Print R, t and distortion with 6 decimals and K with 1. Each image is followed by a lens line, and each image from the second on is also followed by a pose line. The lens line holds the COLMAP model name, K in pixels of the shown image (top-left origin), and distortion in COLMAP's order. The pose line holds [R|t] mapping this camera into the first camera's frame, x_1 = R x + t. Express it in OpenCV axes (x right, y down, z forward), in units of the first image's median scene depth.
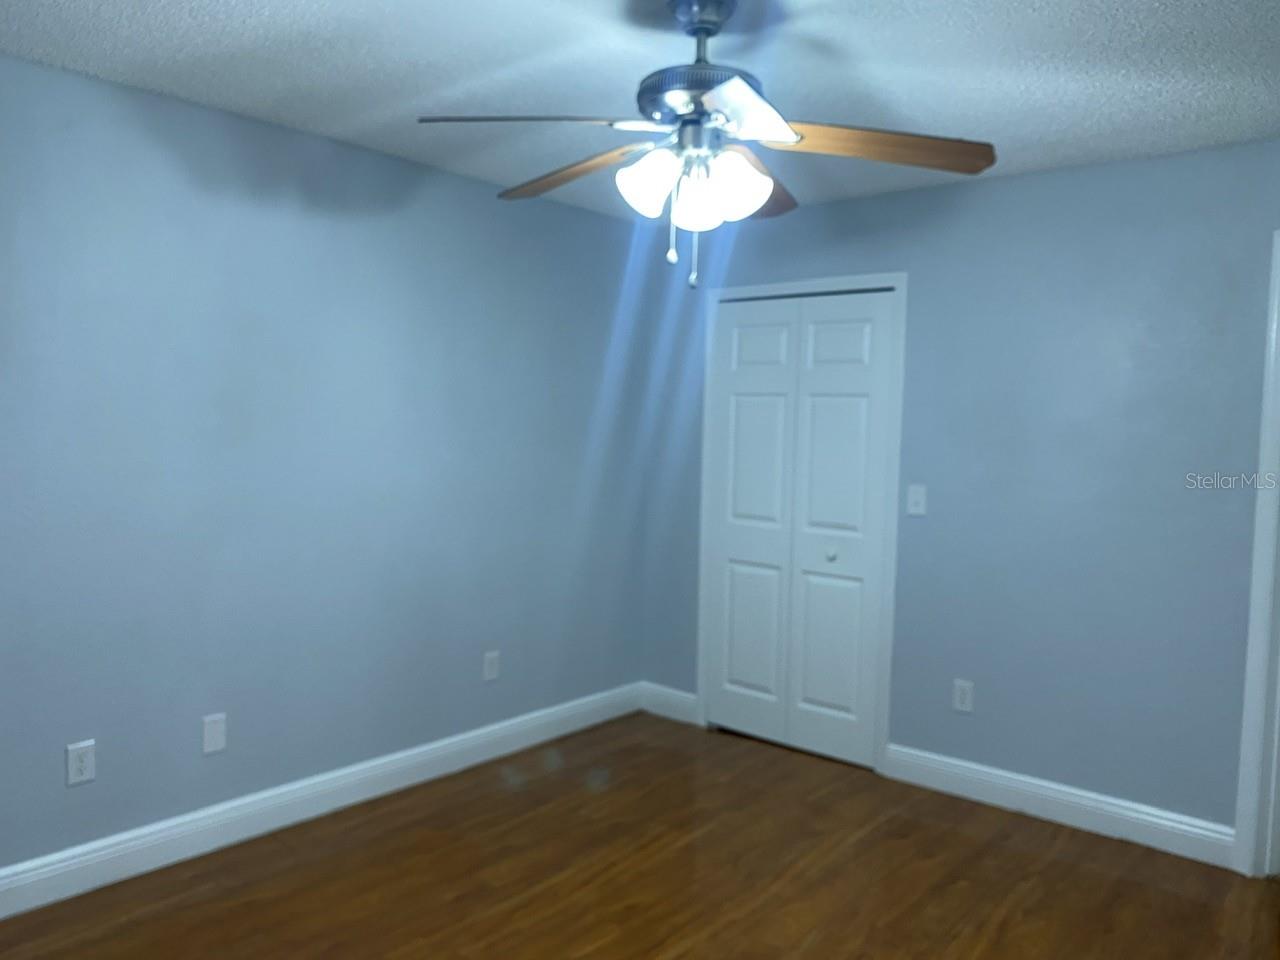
lens RADIAL K [[968.7, 0, 641.6], [0, 968.7, 479.4], [0, 0, 1]] dist [0.007634, -0.011251]
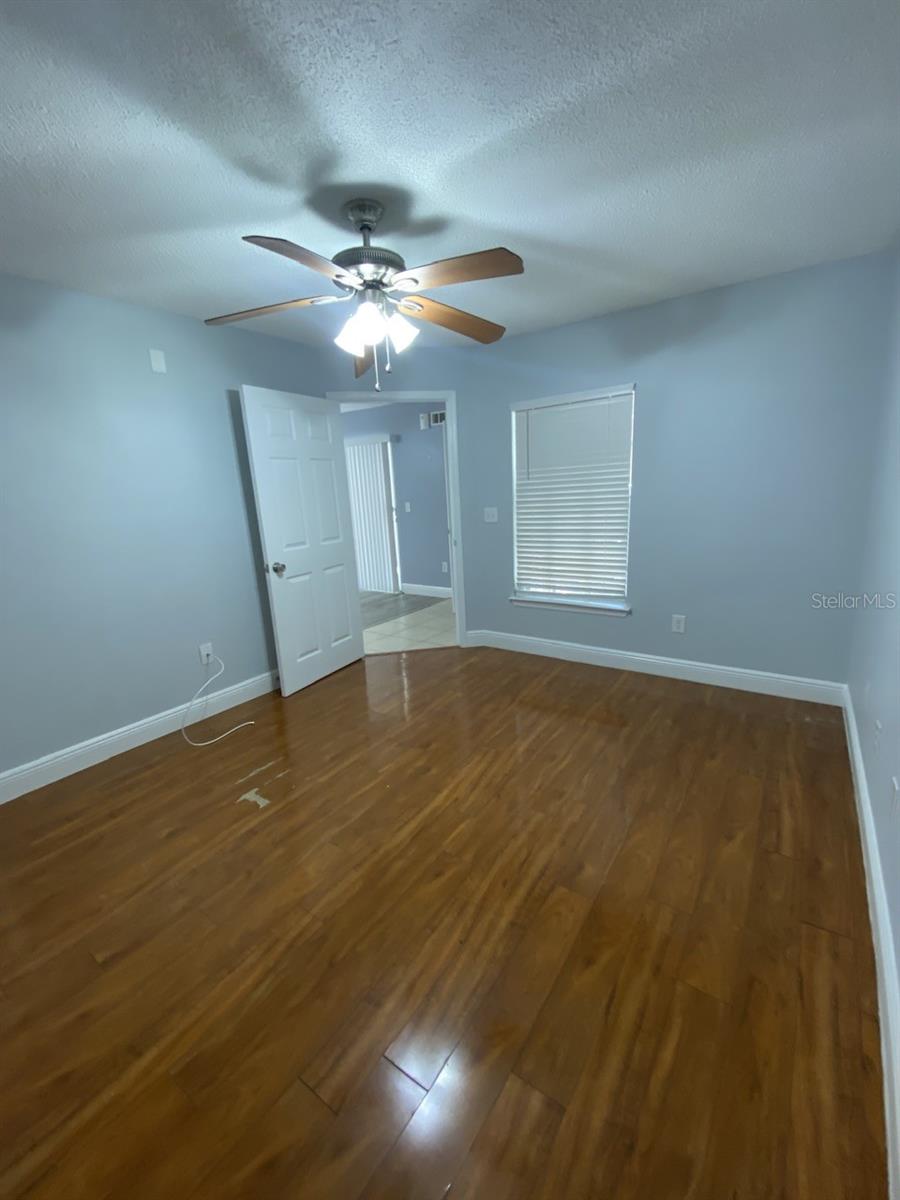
lens RADIAL K [[488.1, 0, 456.1], [0, 488.1, 602.4], [0, 0, 1]] dist [0.007867, -0.011966]
pose [[-0.995101, 0.051681, -0.084285, -0.000264], [0.024036, 0.953384, 0.300802, -0.068340], [0.095902, 0.297303, -0.949955, 1.468159]]
